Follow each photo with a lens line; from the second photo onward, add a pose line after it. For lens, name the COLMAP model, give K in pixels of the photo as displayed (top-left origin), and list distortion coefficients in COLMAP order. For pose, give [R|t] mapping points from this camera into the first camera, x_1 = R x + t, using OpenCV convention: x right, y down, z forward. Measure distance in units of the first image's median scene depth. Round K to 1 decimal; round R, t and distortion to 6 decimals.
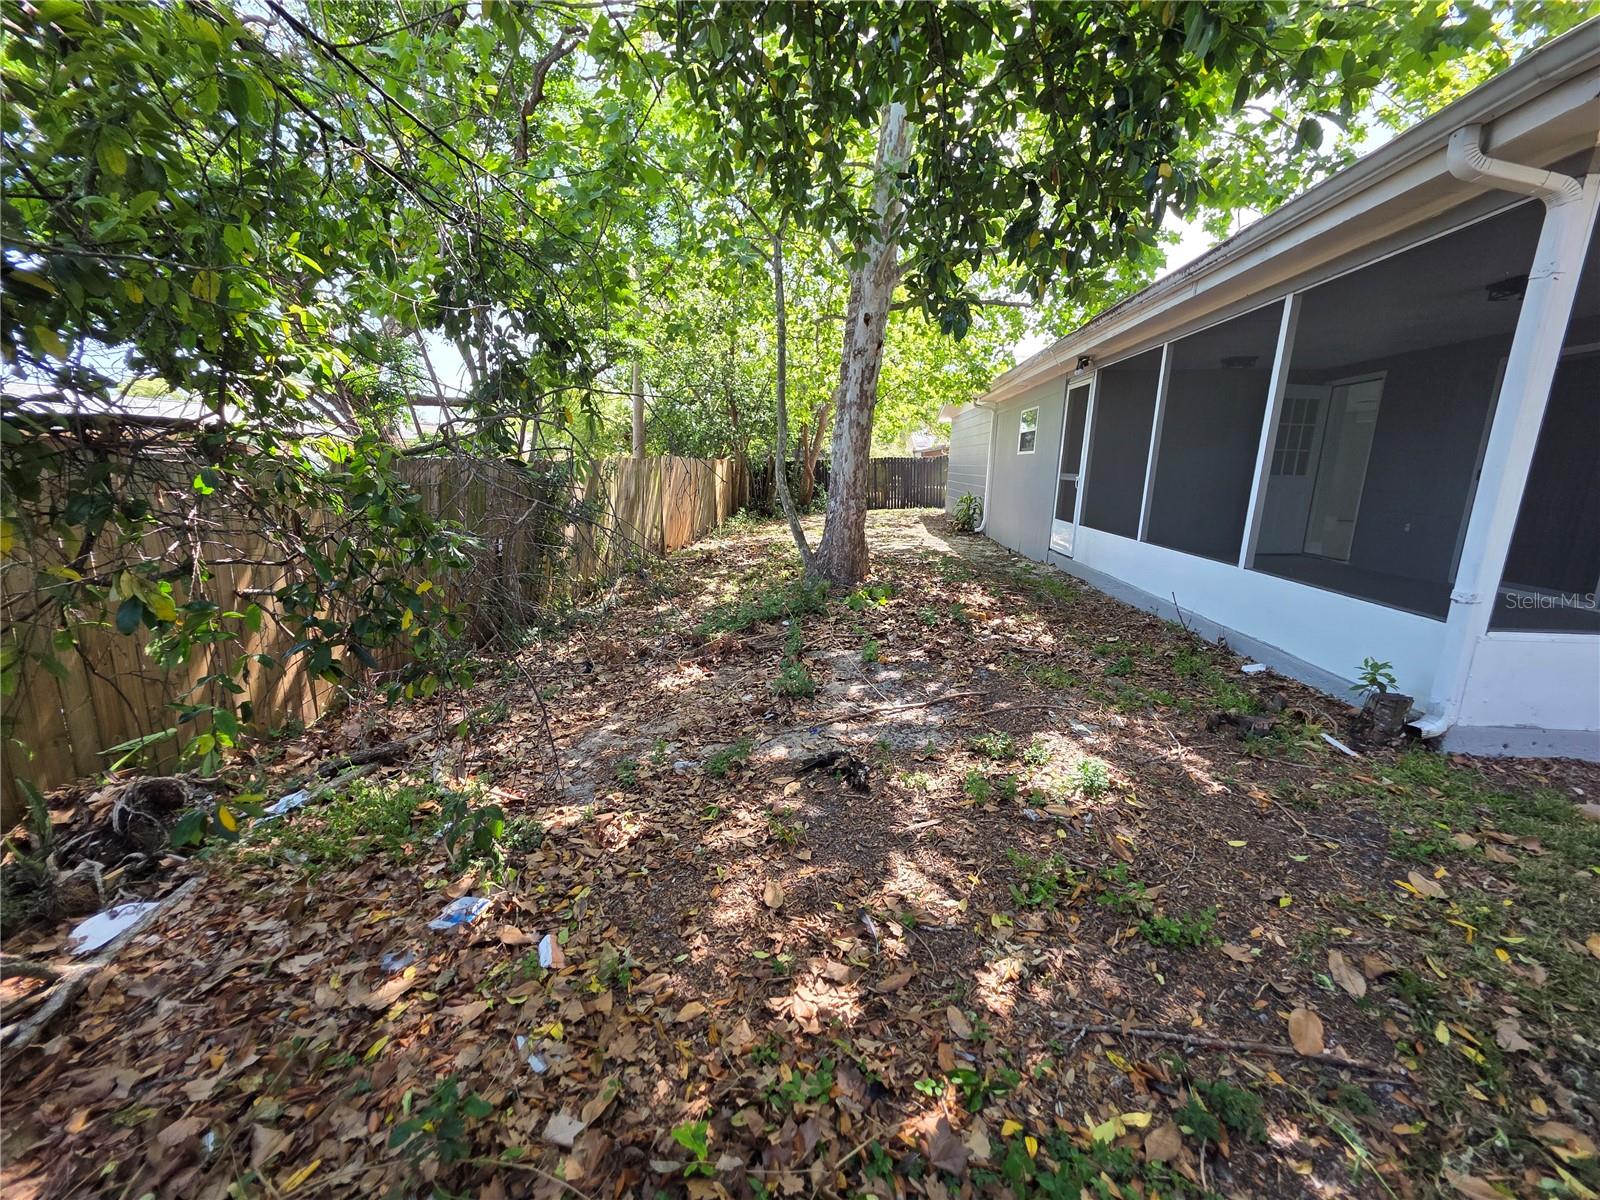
lens RADIAL K [[636.8, 0, 796.3], [0, 636.8, 602.9], [0, 0, 1]] dist [0.002091, -0.000061]
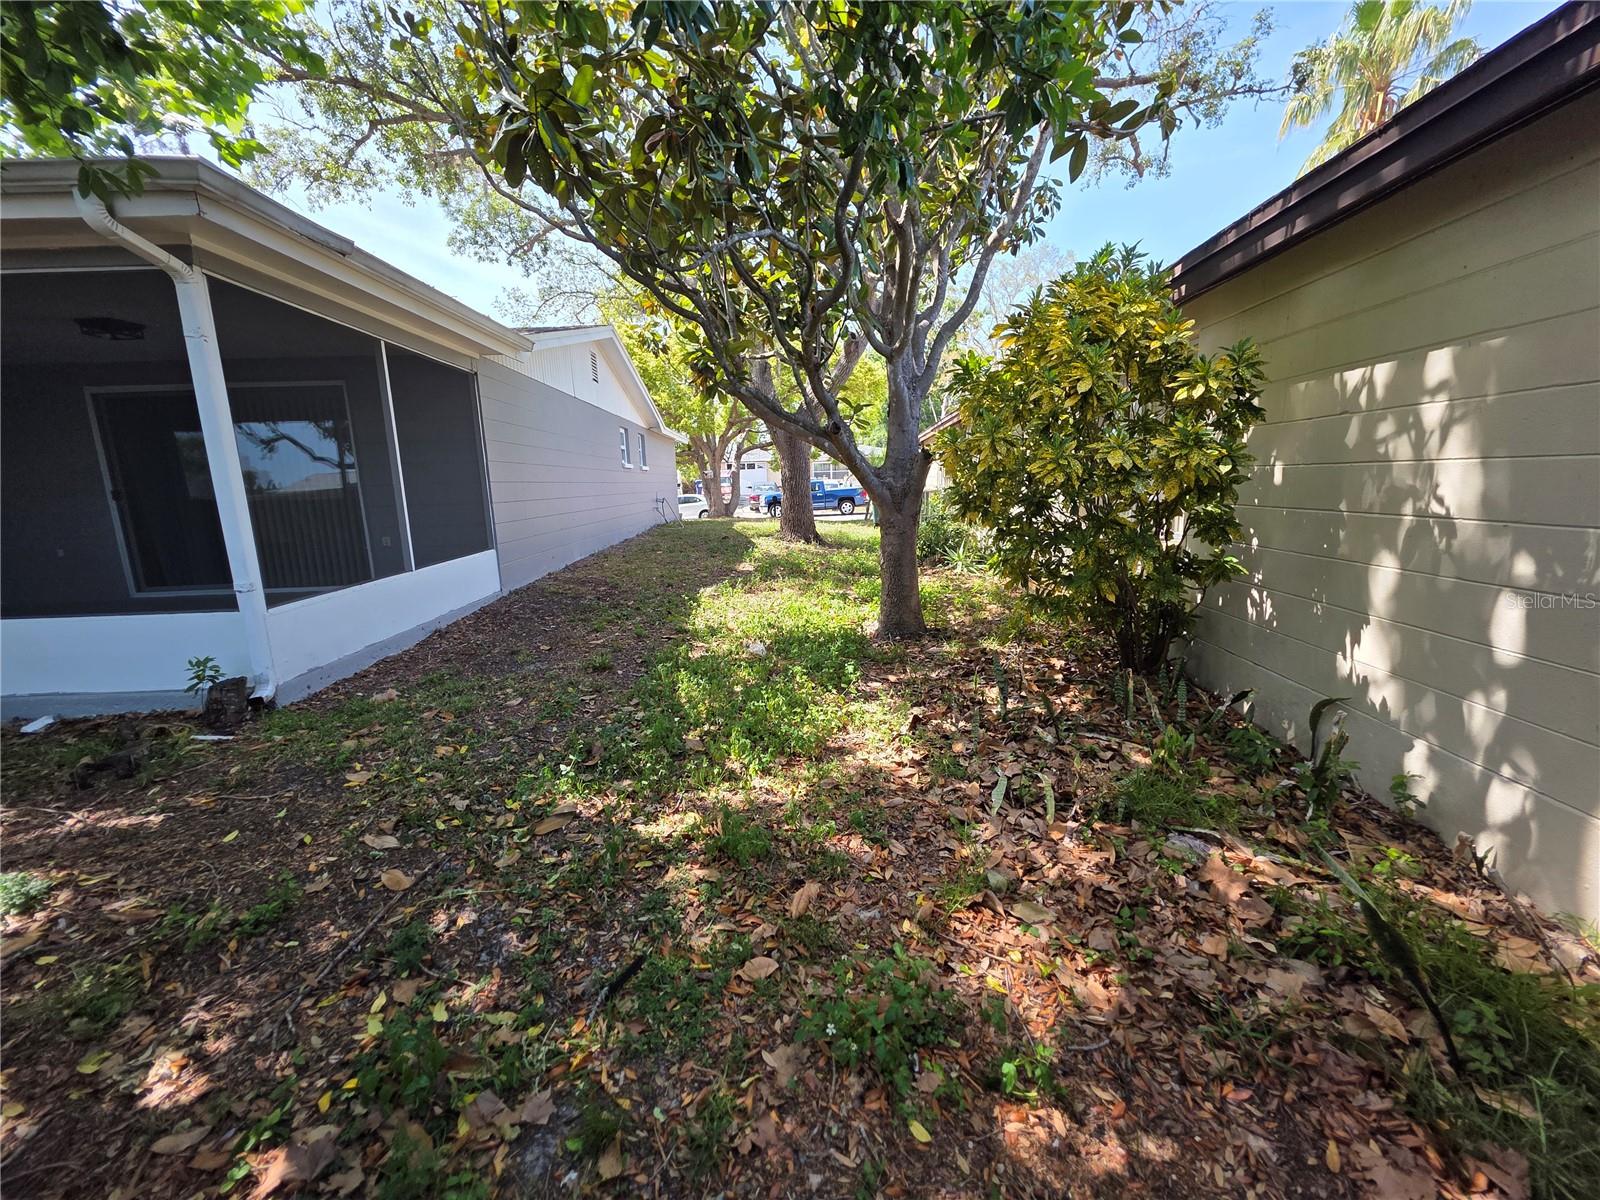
lens RADIAL K [[636.8, 0, 796.3], [0, 636.8, 602.9], [0, 0, 1]] dist [0.002091, -0.000061]
pose [[-0.122290, -0.203362, 0.971437, -0.337976], [0.238729, 0.944019, 0.227675, -0.006556], [-0.963355, 0.259753, -0.066895, 0.056271]]
